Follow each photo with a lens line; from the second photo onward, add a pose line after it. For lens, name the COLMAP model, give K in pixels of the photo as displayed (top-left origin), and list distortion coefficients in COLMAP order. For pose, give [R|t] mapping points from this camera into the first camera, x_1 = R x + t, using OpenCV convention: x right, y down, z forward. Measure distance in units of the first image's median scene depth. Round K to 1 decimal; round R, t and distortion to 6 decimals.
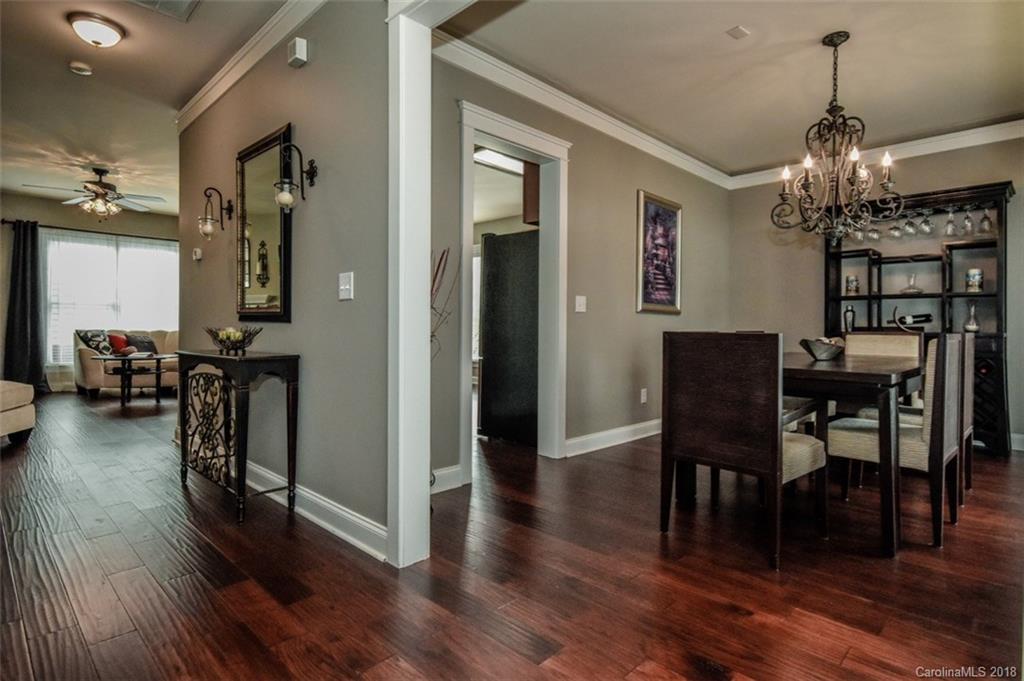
lens RADIAL K [[537.6, 0, 515.0], [0, 537.6, 334.7], [0, 0, 1]] dist [0.007391, 0.000635]
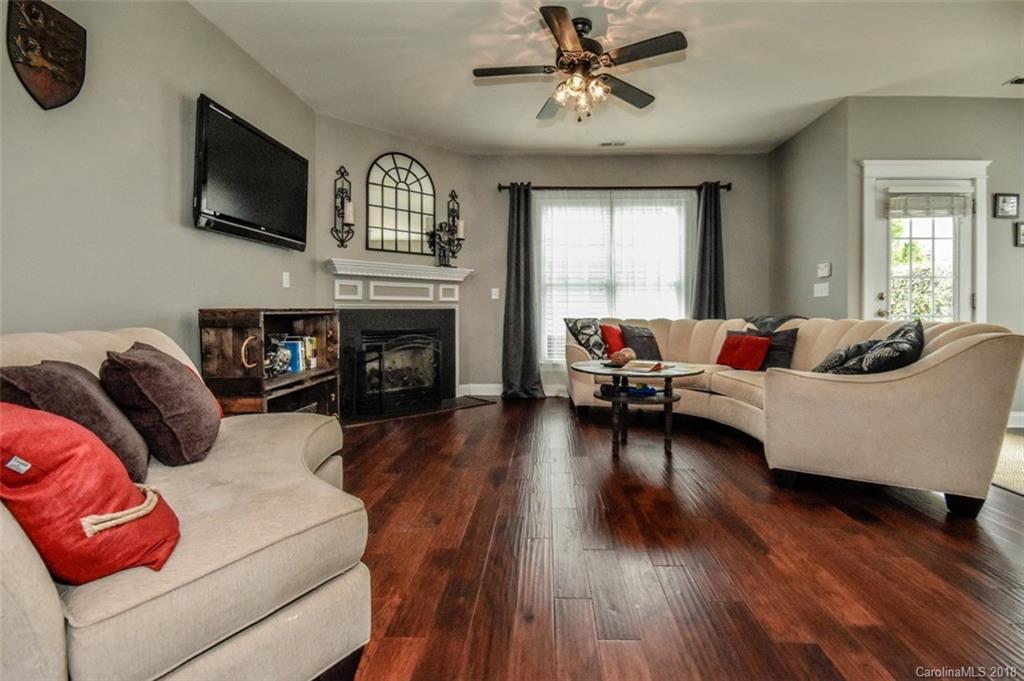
lens RADIAL K [[463.3, 0, 532.3], [0, 463.3, 312.8], [0, 0, 1]] dist [0.000932, -0.003825]
pose [[0.680812, -0.007901, -0.732416, -0.374829], [0.001774, 0.999957, -0.009138, -0.010668], [0.732456, 0.004923, 0.680797, 0.528496]]
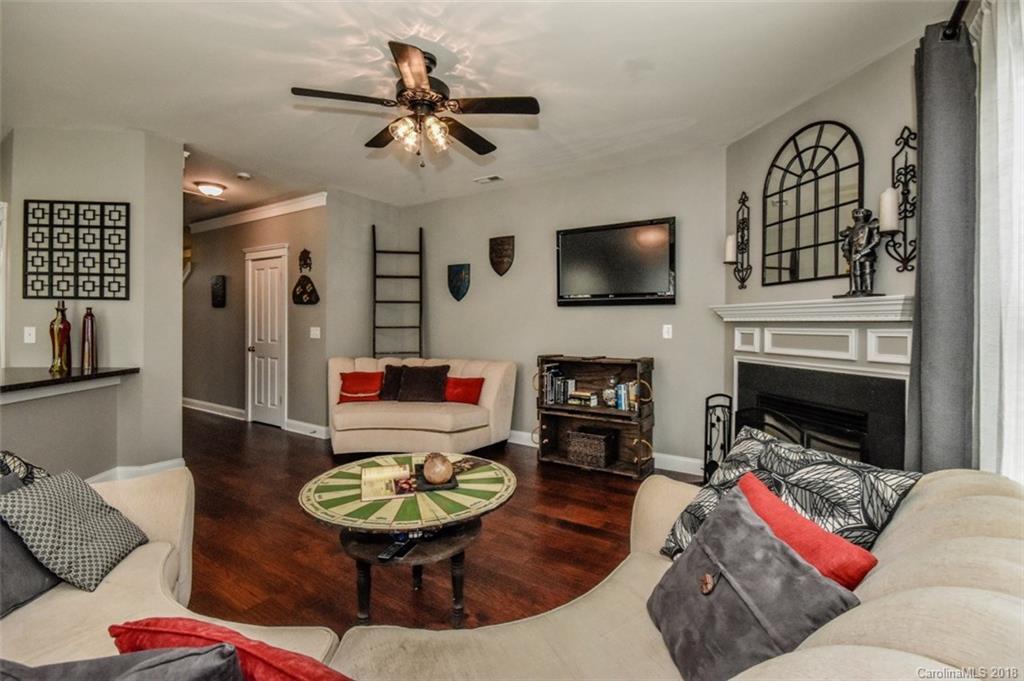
lens RADIAL K [[463.3, 0, 505.9], [0, 463.3, 330.6], [0, 0, 1]] dist [0.000932, -0.003825]
pose [[-0.984916, -0.019319, -0.171954, -0.627601], [-0.022299, 0.999632, 0.015416, -0.055347], [0.171593, 0.019017, -0.984984, 1.173642]]
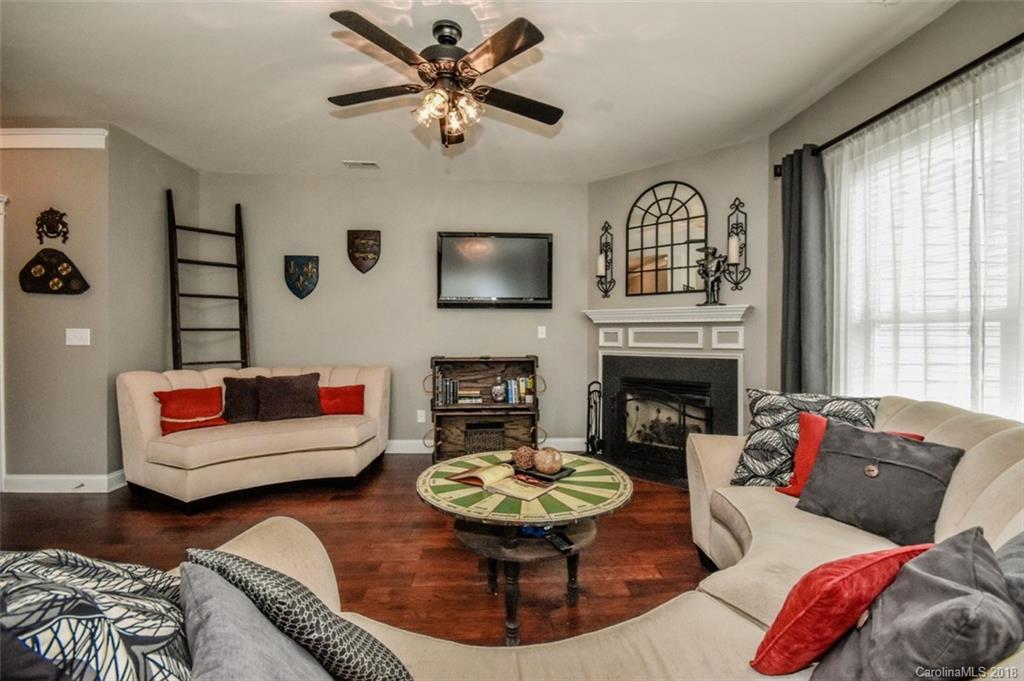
lens RADIAL K [[463.3, 0, 517.1], [0, 463.3, 341.7], [0, 0, 1]] dist [0.000932, -0.003825]
pose [[-0.680286, -0.007320, -0.732910, -0.423933], [-0.017215, 0.999834, 0.005992, -0.040387], [0.732745, 0.016694, -0.680299, 1.074000]]
